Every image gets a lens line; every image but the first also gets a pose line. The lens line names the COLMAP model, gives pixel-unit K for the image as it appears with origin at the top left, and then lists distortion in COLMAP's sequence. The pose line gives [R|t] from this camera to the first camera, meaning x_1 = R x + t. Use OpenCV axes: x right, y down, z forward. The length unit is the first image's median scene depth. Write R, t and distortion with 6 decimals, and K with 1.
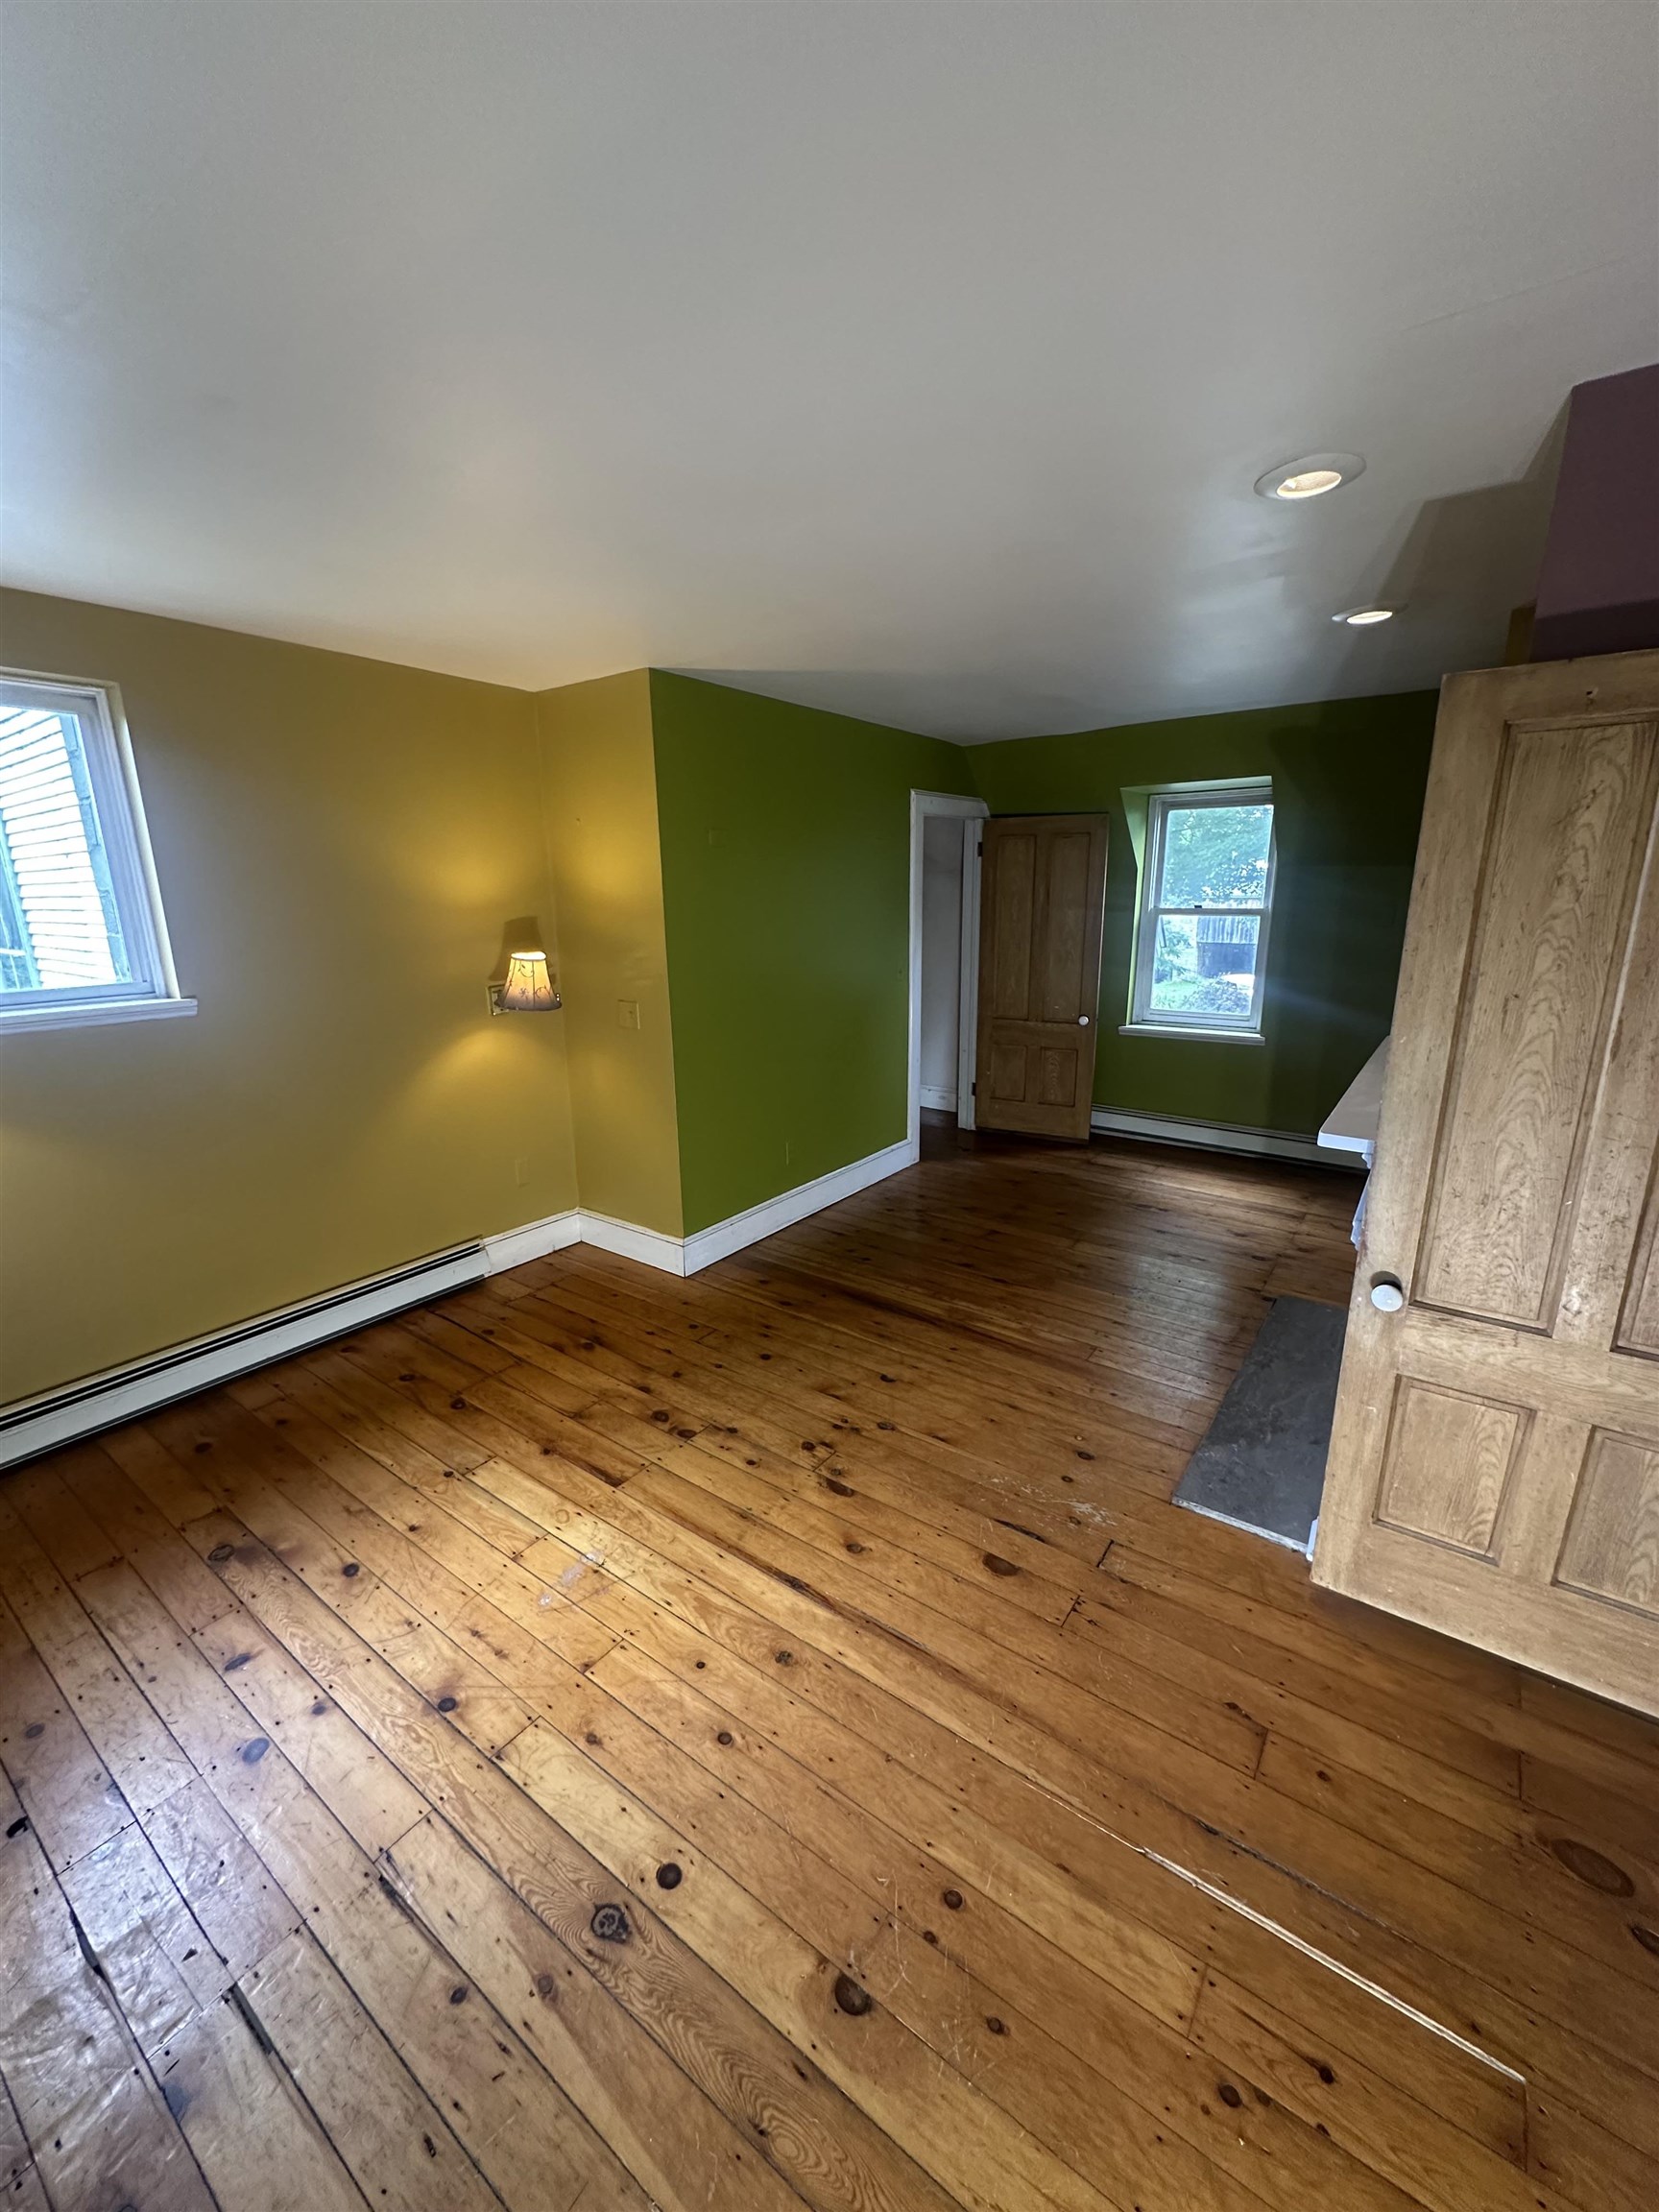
lens RADIAL K [[874.2, 0, 829.5], [0, 874.2, 1106.0], [0, 0, 1]] dist [0.000427, 0.000024]
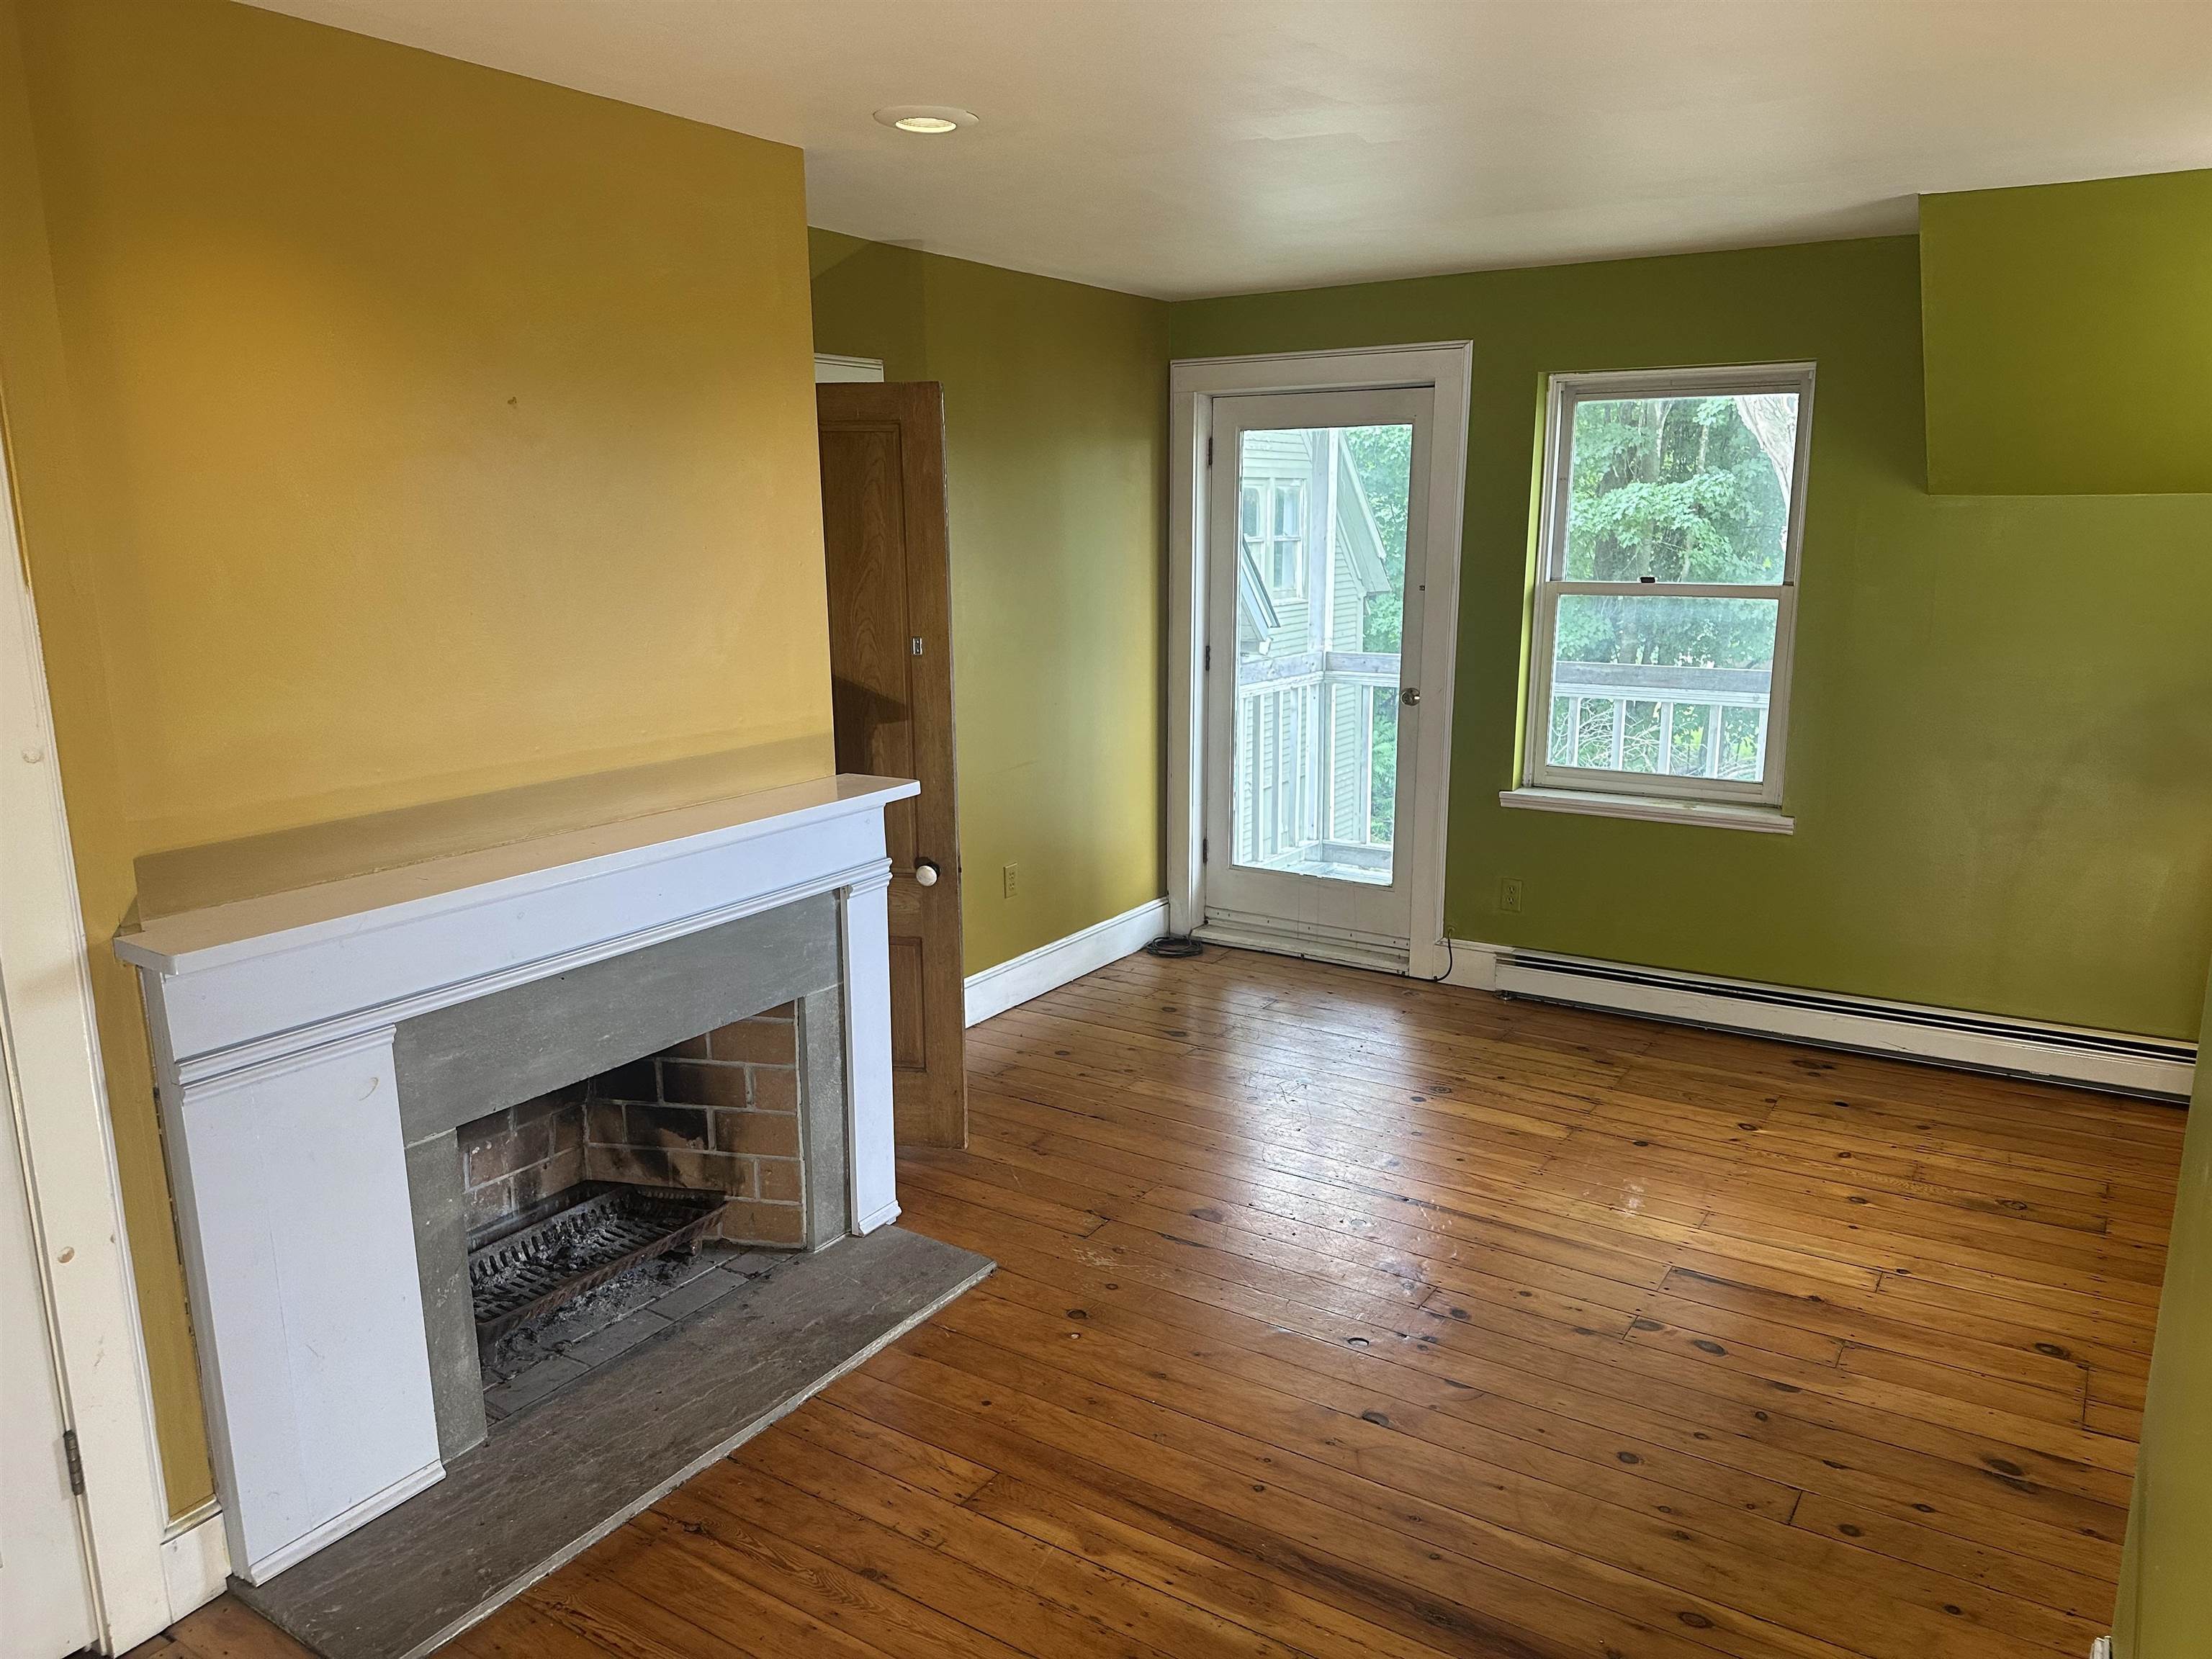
lens RADIAL K [[1555.8, 0, 1106.0], [0, 1555.8, 829.5], [0, 0, 1]] dist [0.002482, -0.004059]
pose [[-0.998419, 0.036594, -0.042670, 0.291089], [0.014336, 0.899740, 0.436192, -0.502877], [0.054354, 0.434890, -0.898842, 1.881906]]
